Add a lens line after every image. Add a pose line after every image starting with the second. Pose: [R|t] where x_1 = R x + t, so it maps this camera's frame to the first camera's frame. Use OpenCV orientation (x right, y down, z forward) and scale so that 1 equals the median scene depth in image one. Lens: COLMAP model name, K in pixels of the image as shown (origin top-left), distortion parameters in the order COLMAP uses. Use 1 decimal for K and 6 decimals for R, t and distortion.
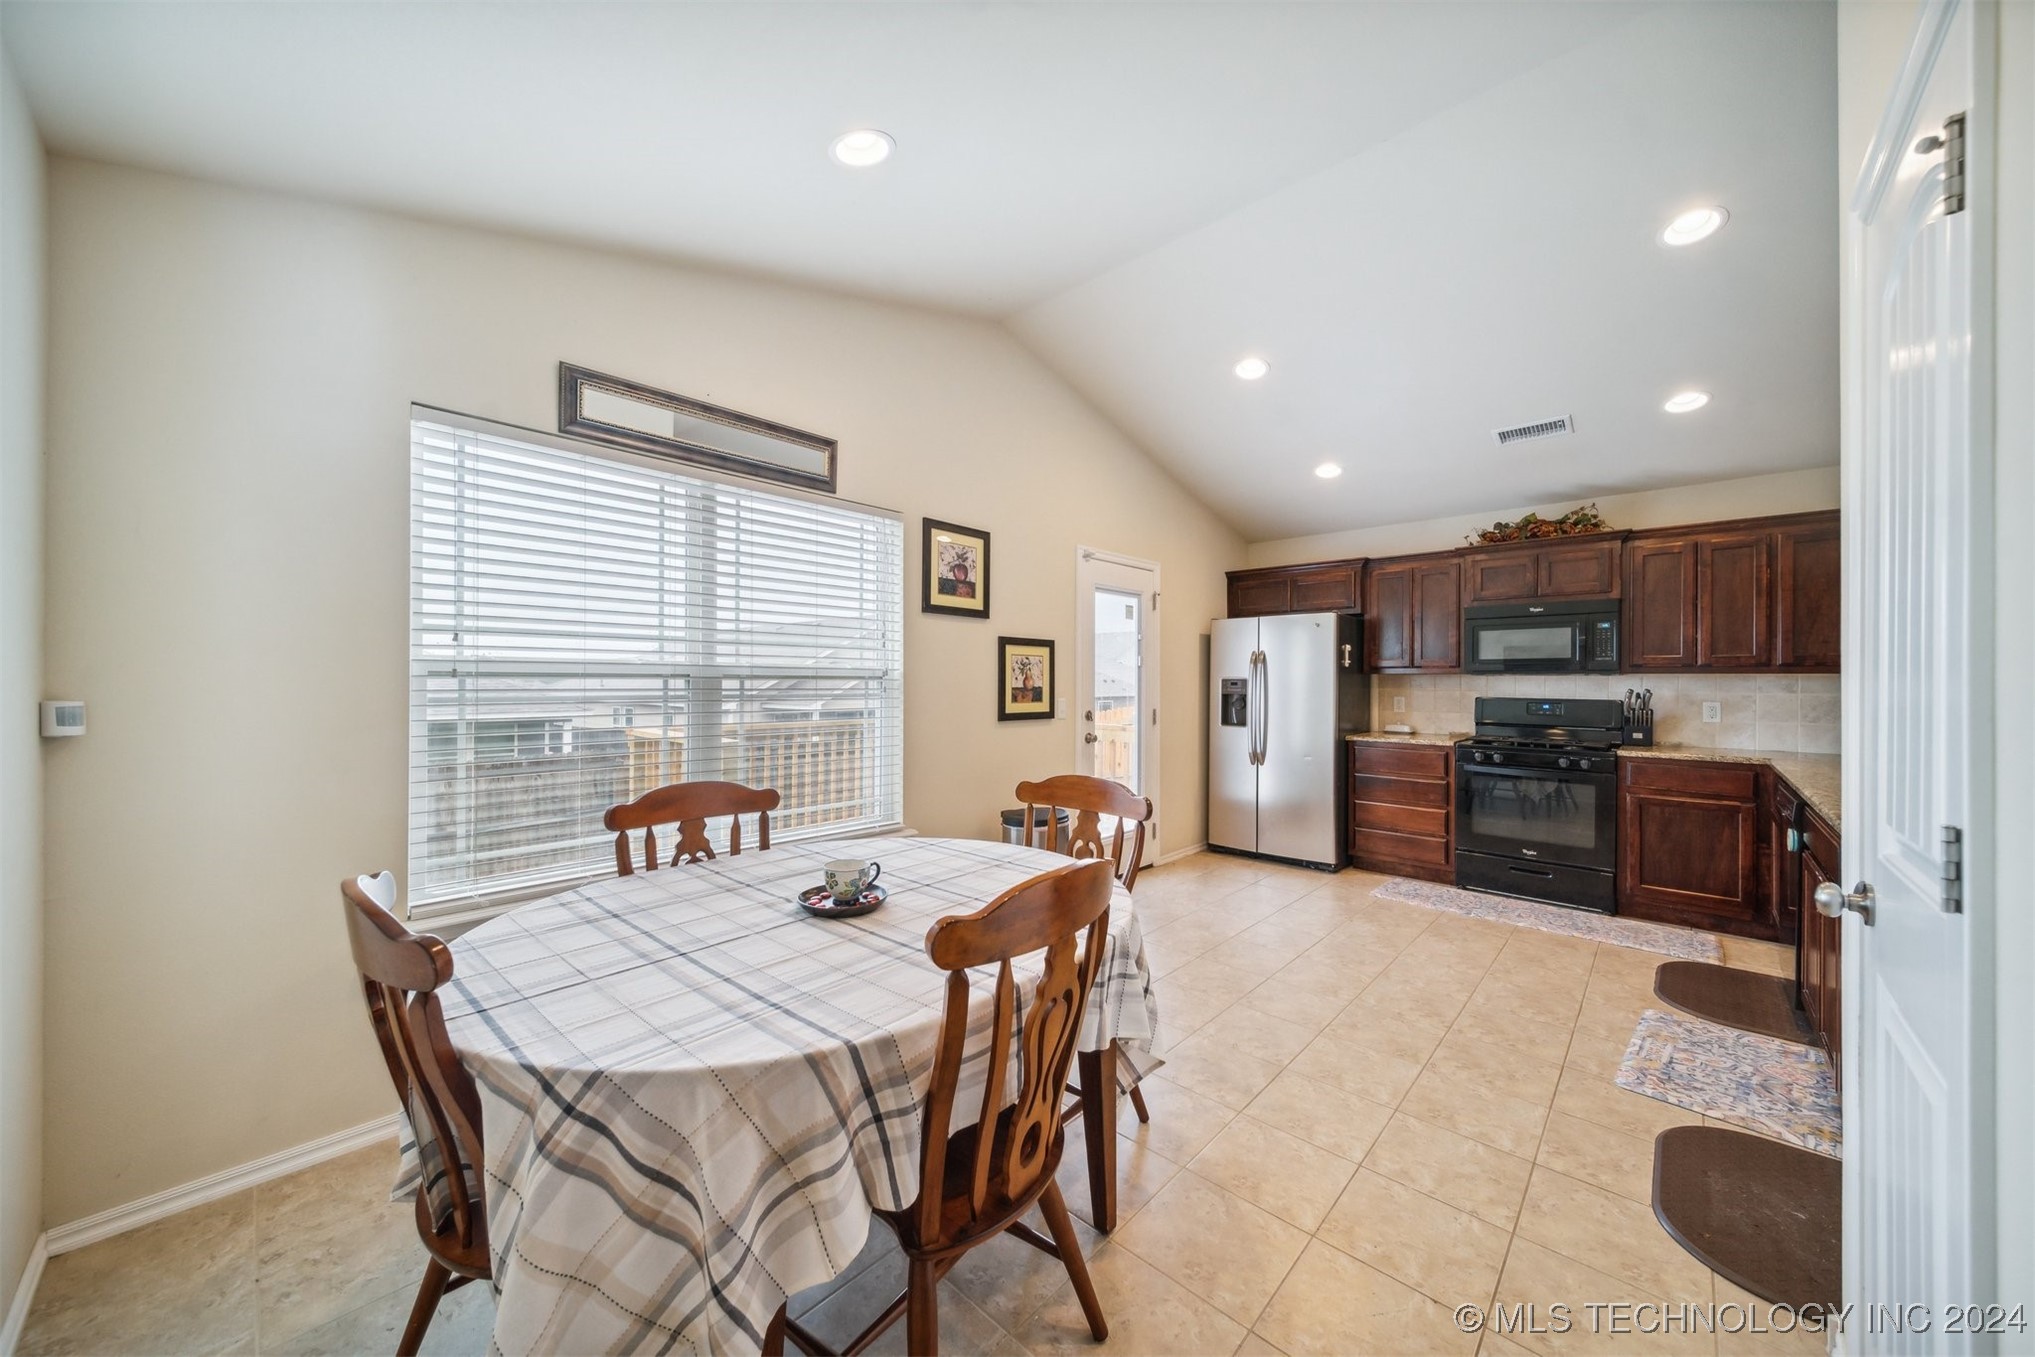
lens RADIAL K [[712.0, 0, 1007.3], [0, 712.0, 681.8], [0, 0, 1]] dist [0.000846, 0.000038]
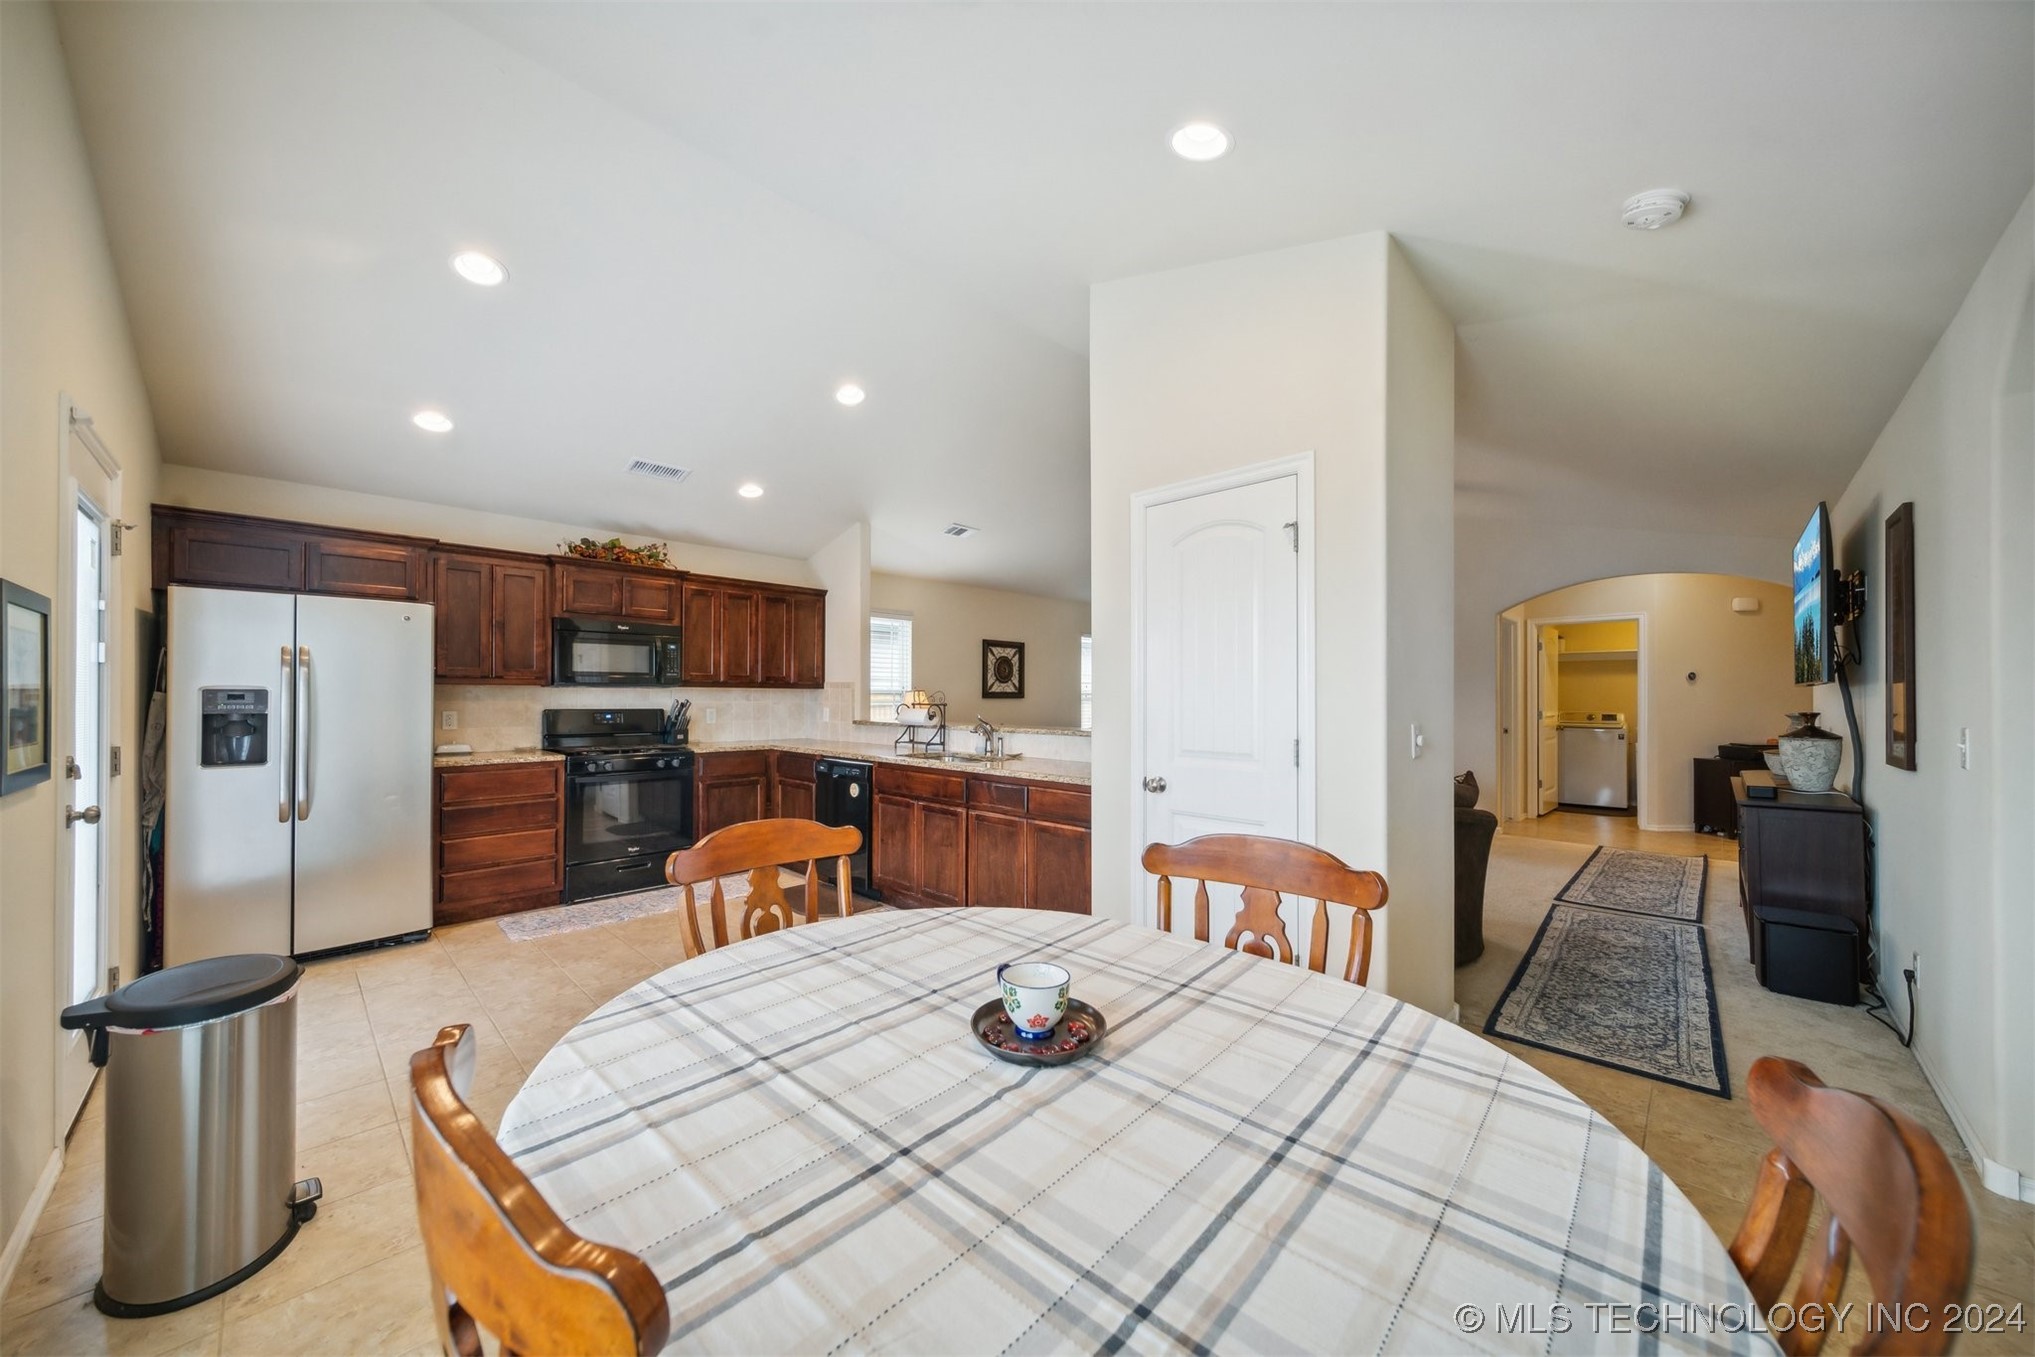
lens RADIAL K [[713.0, 0, 1006.2], [0, 713.0, 693.1], [0, 0, 1]] dist [0.003060, -0.000369]
pose [[0.025773, -0.000129, 0.999668, -0.348257], [-0.001854, 0.999998, 0.000177, -0.002369], [-0.999666, -0.001858, 0.025773, 0.395436]]
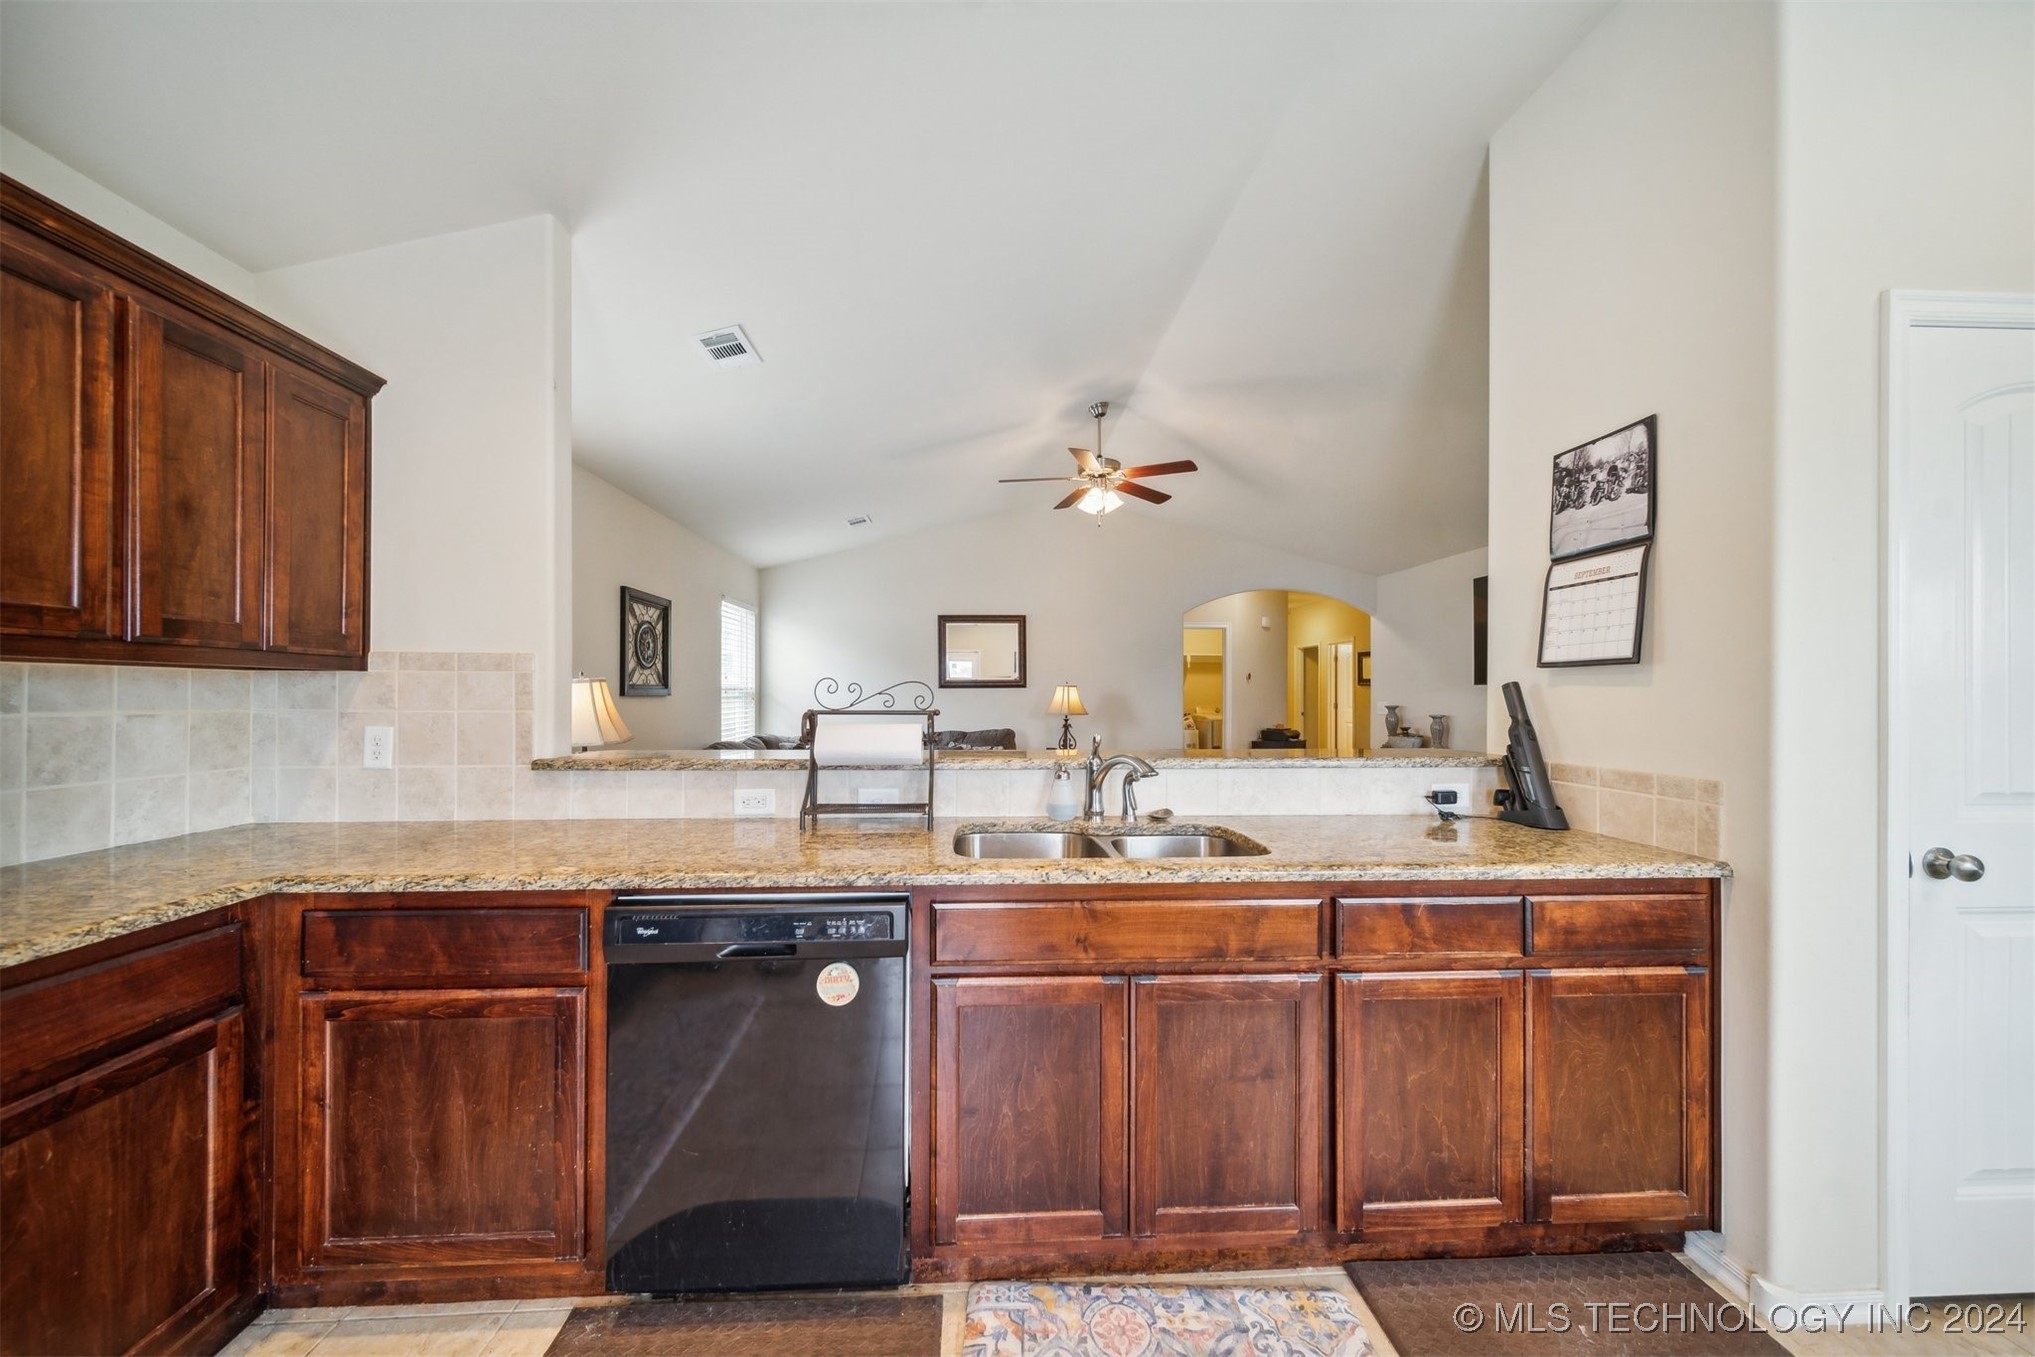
lens RADIAL K [[713.0, 0, 1006.2], [0, 713.0, 693.1], [0, 0, 1]] dist [0.003060, -0.000369]
pose [[-0.723773, -0.006048, 0.690012, 0.418689], [-0.005243, 0.999981, 0.003266, 0.001307], [-0.690019, -0.001254, -0.723790, 0.844066]]
